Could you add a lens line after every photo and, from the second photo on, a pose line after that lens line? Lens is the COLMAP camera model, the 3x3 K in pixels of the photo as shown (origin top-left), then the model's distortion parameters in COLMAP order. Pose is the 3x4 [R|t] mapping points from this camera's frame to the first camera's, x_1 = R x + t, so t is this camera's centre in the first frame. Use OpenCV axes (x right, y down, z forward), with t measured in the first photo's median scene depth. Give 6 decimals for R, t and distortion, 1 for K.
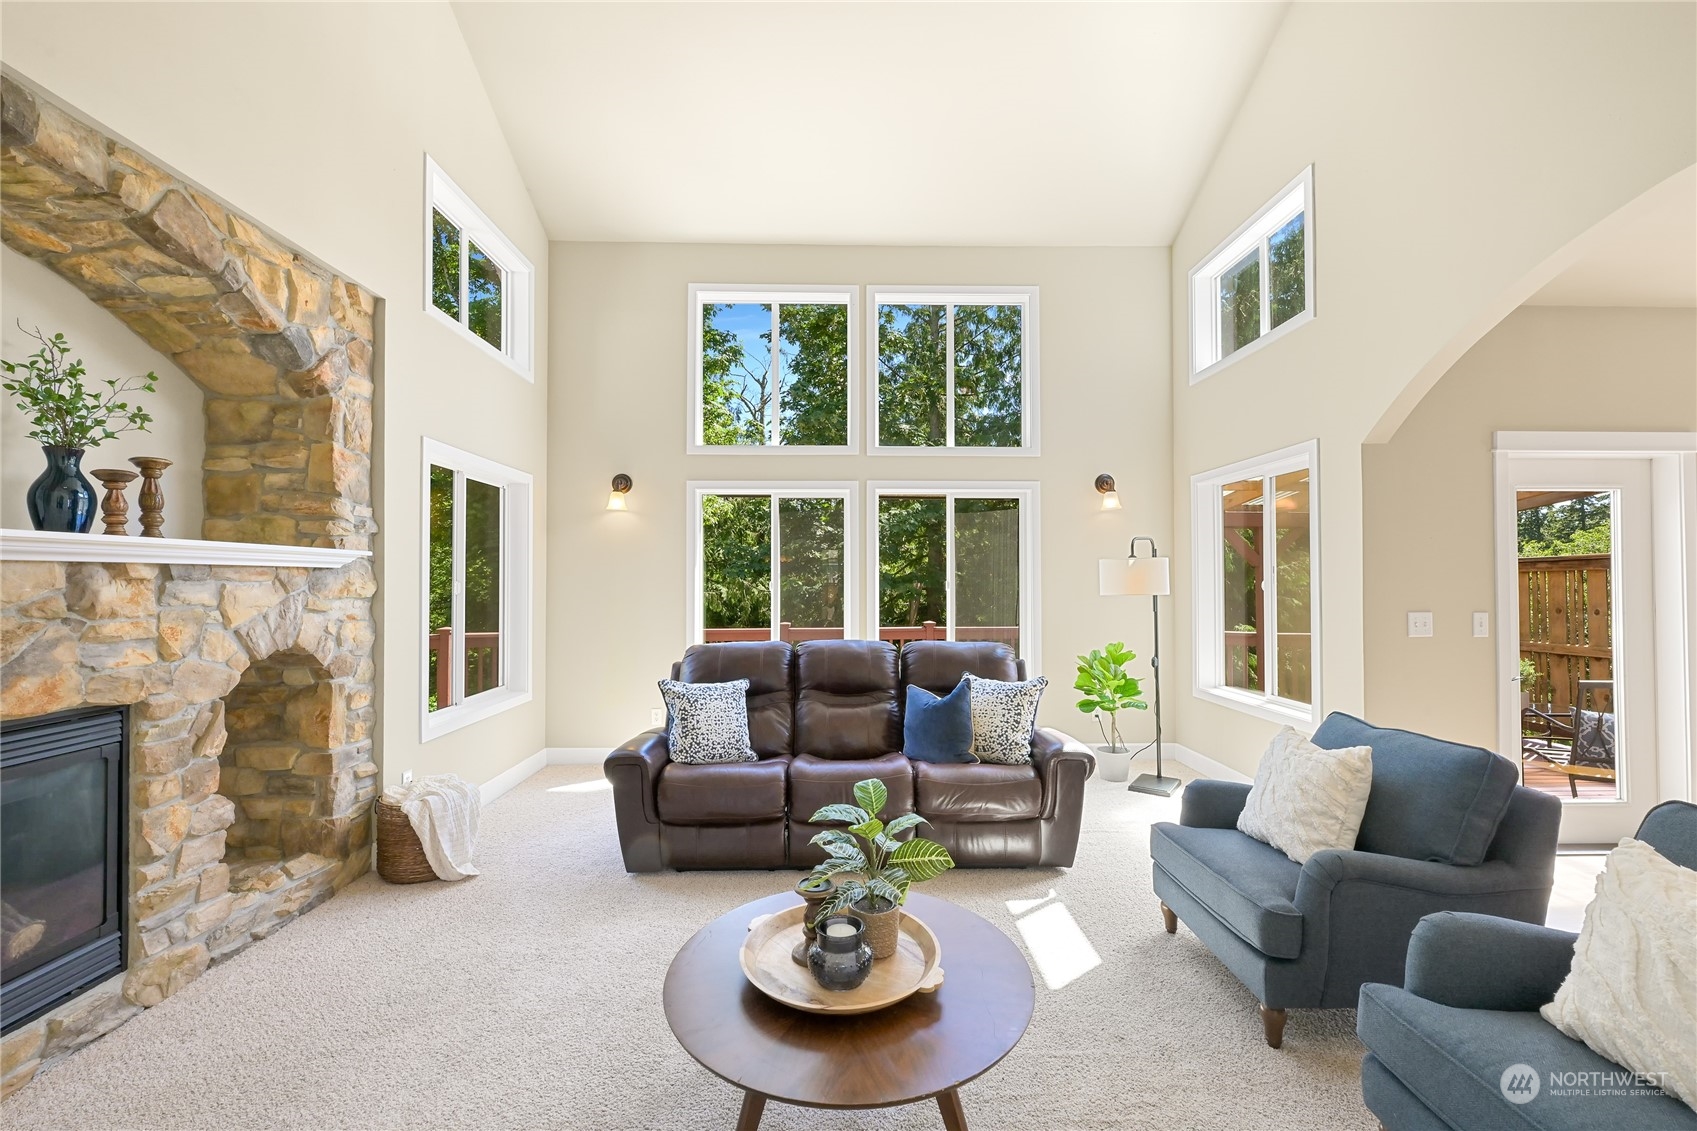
lens RADIAL K [[671.1, 0, 839.5], [0, 671.1, 574.2], [0, 0, 1]] dist [-0.001763, 0.000051]
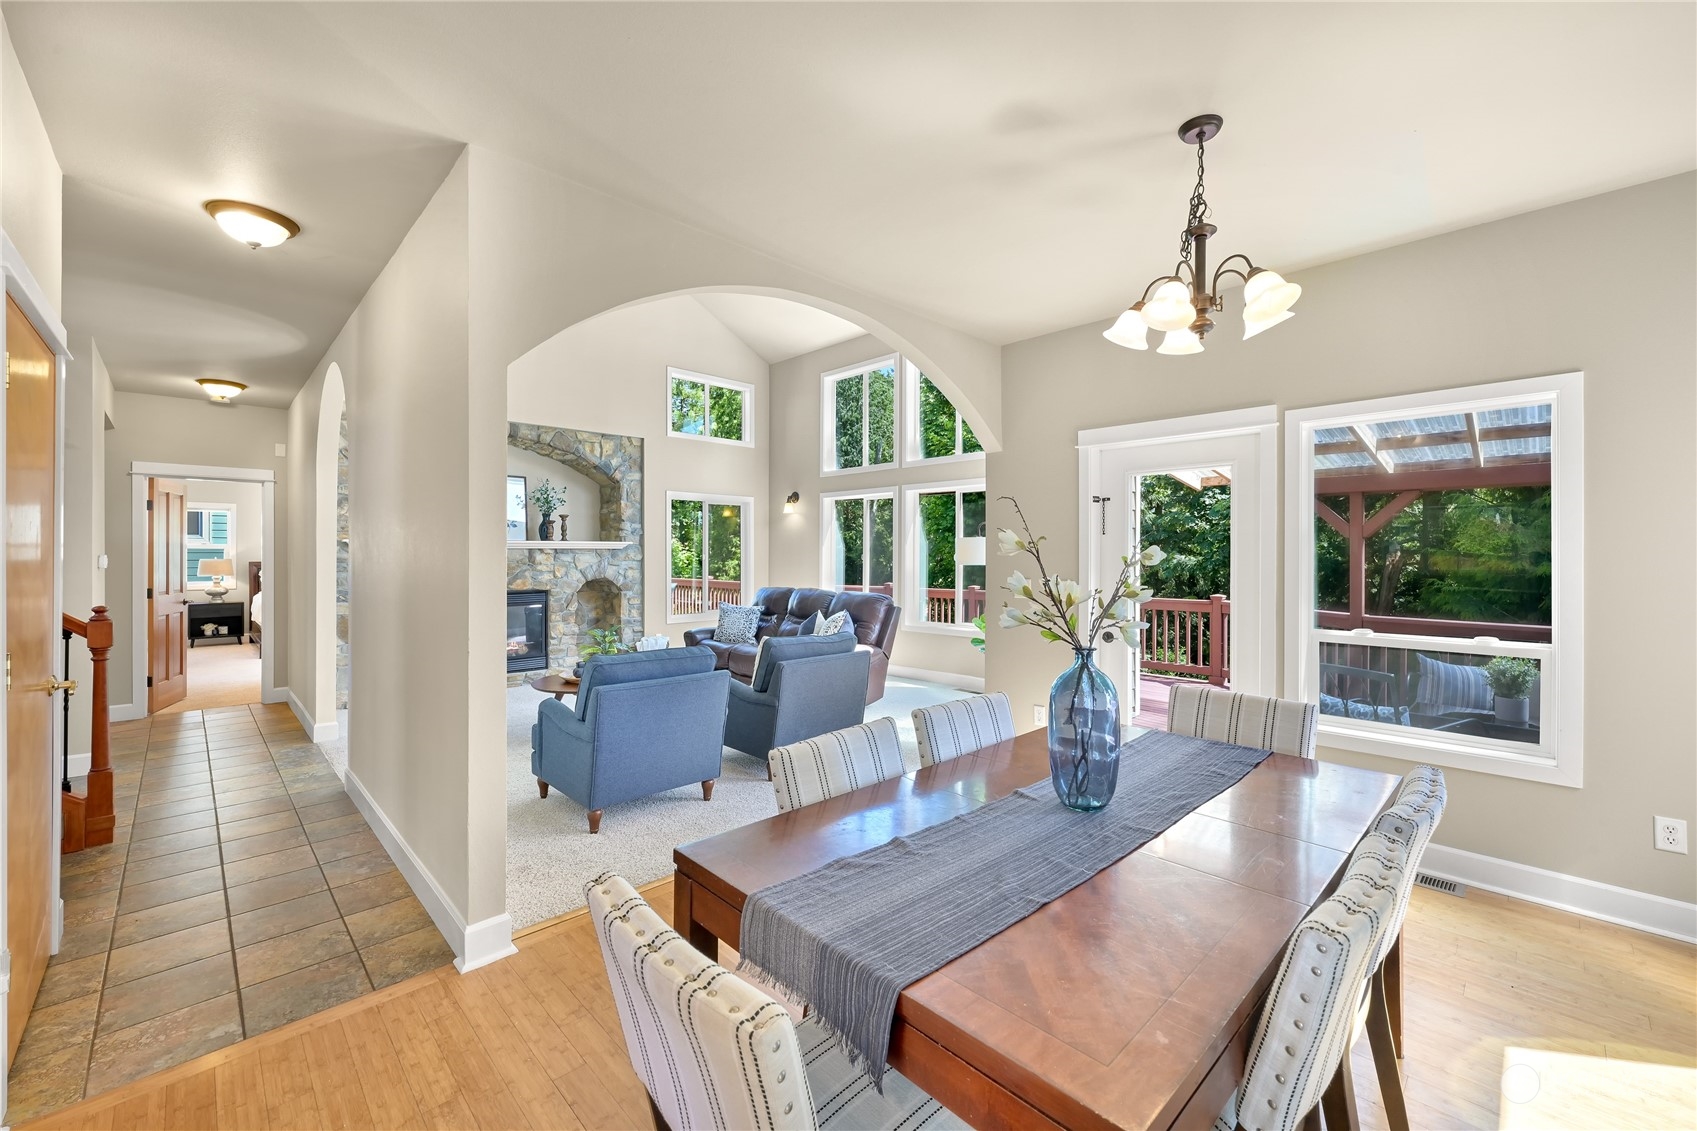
lens RADIAL K [[678.4, 0, 855.4], [0, 678.4, 553.2], [0, 0, 1]] dist [0.001299, 0.000044]
pose [[0.689493, 0.002887, -0.724287, 1.659048], [0.006048, 0.999934, 0.009743, -0.011200], [0.724267, -0.011098, 0.689430, -0.152349]]
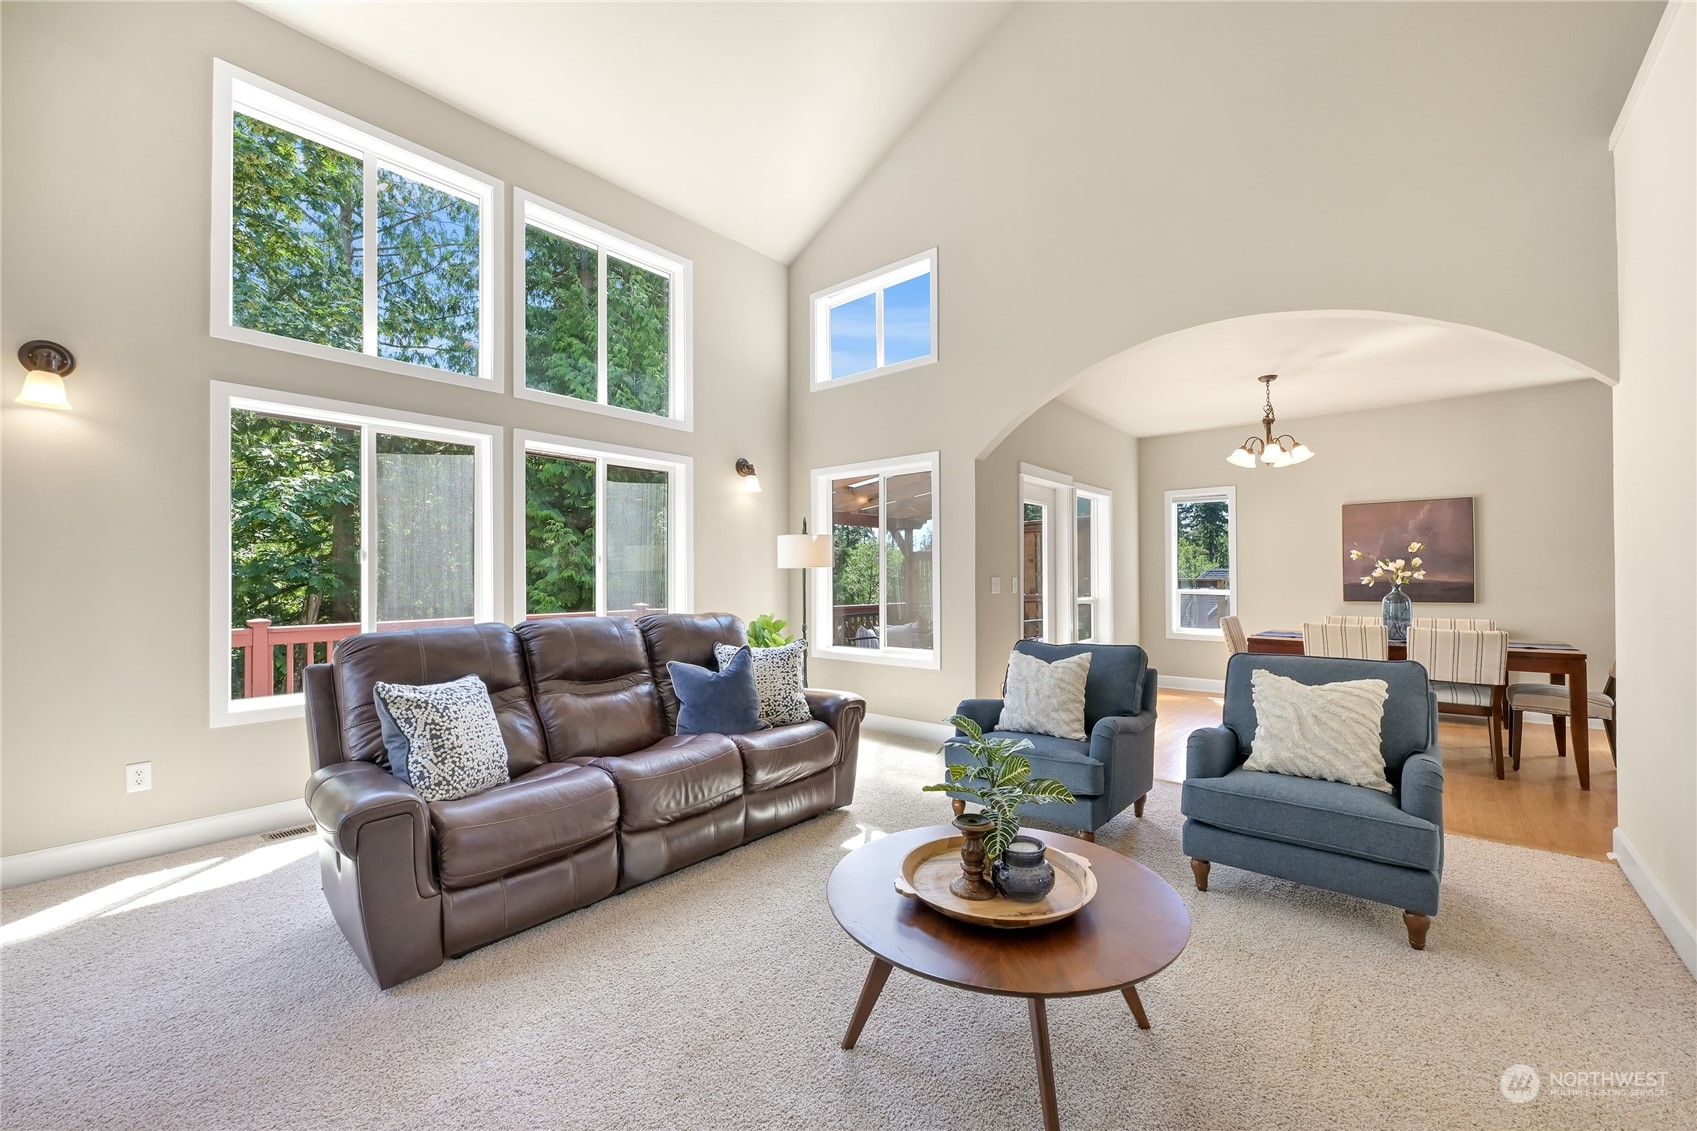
lens RADIAL K [[682.8, 0, 848.5], [0, 682.8, 565.5], [0, 0, 1]] dist [-0.000925, -0.000111]
pose [[0.661152, 0.012112, 0.750154, -0.491783], [-0.008234, 0.999927, -0.008888, 0.048325], [-0.750206, -0.000301, 0.661204, 0.243221]]
